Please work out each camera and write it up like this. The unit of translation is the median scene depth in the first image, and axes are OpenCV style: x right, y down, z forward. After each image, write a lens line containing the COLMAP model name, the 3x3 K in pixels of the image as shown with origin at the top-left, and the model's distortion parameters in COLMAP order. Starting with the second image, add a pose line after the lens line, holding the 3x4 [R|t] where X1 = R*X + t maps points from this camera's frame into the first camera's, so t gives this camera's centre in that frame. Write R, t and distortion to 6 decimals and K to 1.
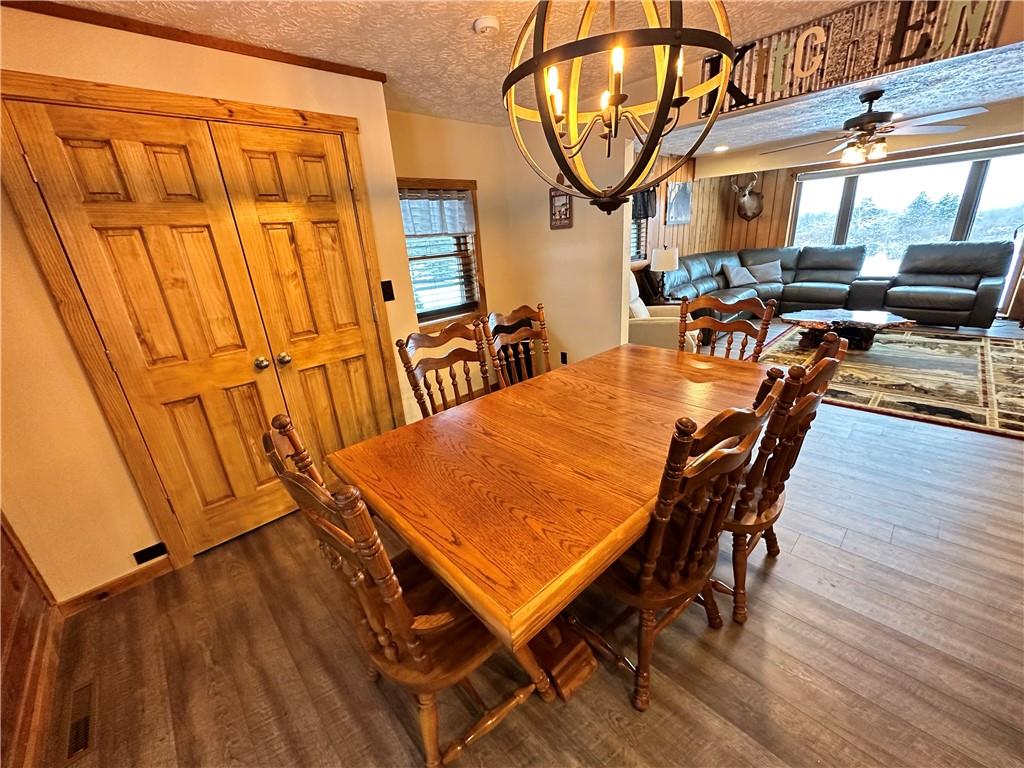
lens RADIAL K [[407.4, 0, 512.0], [0, 407.4, 384.0], [0, 0, 1]] dist [-0.000626, 0.000230]
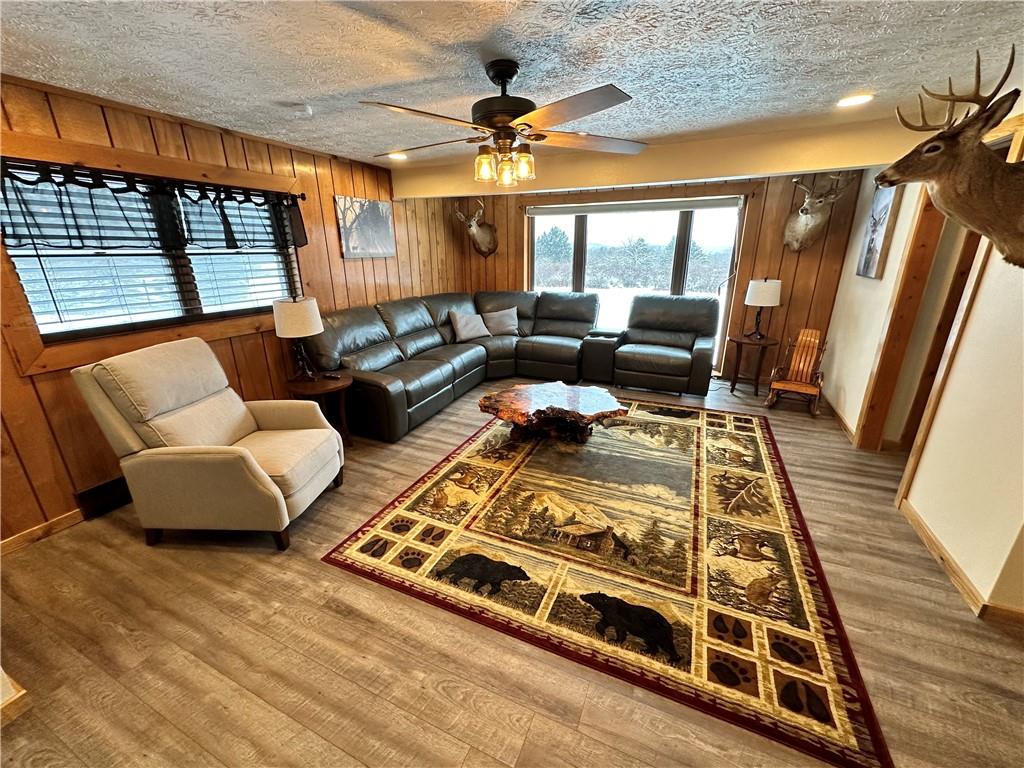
lens RADIAL K [[407.4, 0, 512.0], [0, 407.4, 384.0], [0, 0, 1]] dist [-0.000626, 0.000230]
pose [[0.925692, -0.057046, 0.373951, 0.425727], [0.073542, 0.996841, -0.029982, -0.159469], [-0.371060, 0.055255, 0.926964, 0.313901]]
